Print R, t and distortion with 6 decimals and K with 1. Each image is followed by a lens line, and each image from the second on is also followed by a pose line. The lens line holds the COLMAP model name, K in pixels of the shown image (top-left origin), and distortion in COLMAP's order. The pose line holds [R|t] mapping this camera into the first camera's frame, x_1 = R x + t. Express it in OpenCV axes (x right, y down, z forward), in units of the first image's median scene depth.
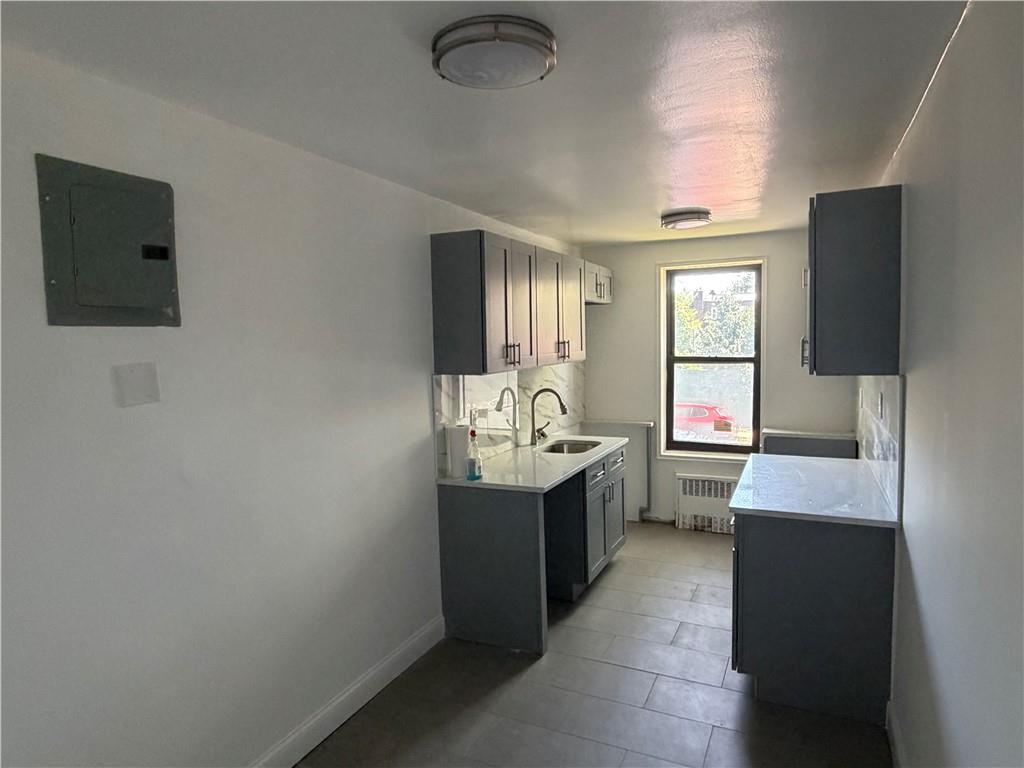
lens RADIAL K [[630.9, 0, 511.9], [0, 630.9, 383.9], [0, 0, 1]] dist [-0.000212, 0.001381]
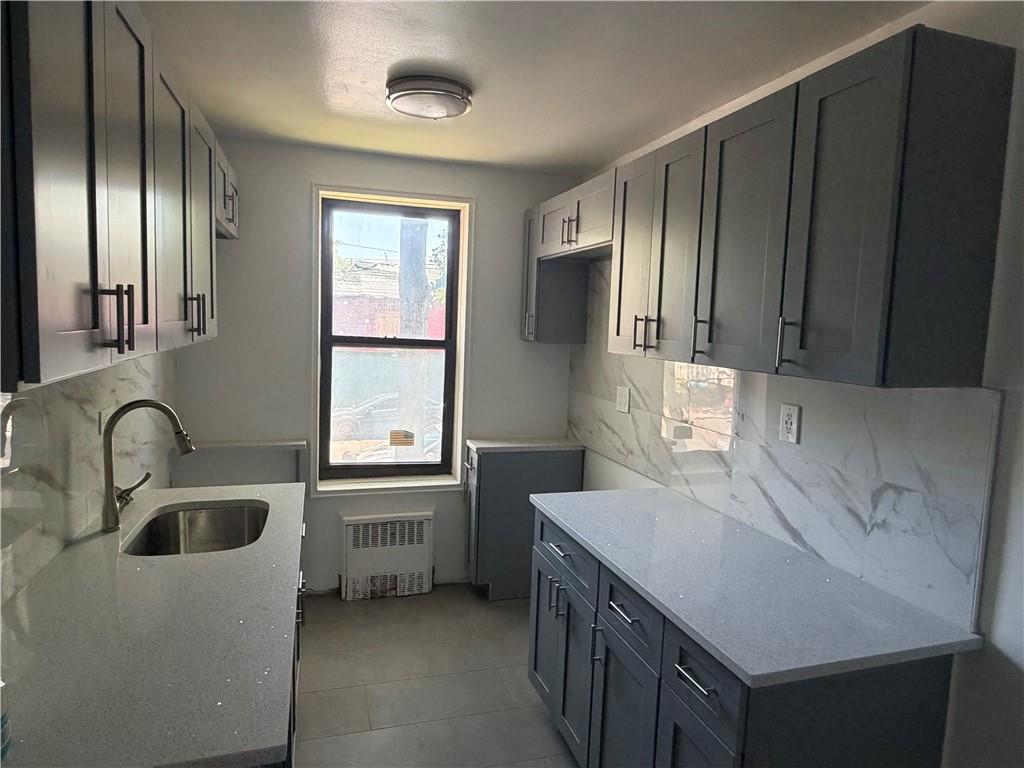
lens RADIAL K [[630.9, 0, 509.5], [0, 630.9, 380.7], [0, 0, 1]] dist [-0.000212, 0.001381]
pose [[0.741023, -0.020691, 0.671160, -0.043760], [0.003651, 0.999635, 0.026787, -0.014792], [-0.671469, -0.017399, 0.740828, 0.414579]]
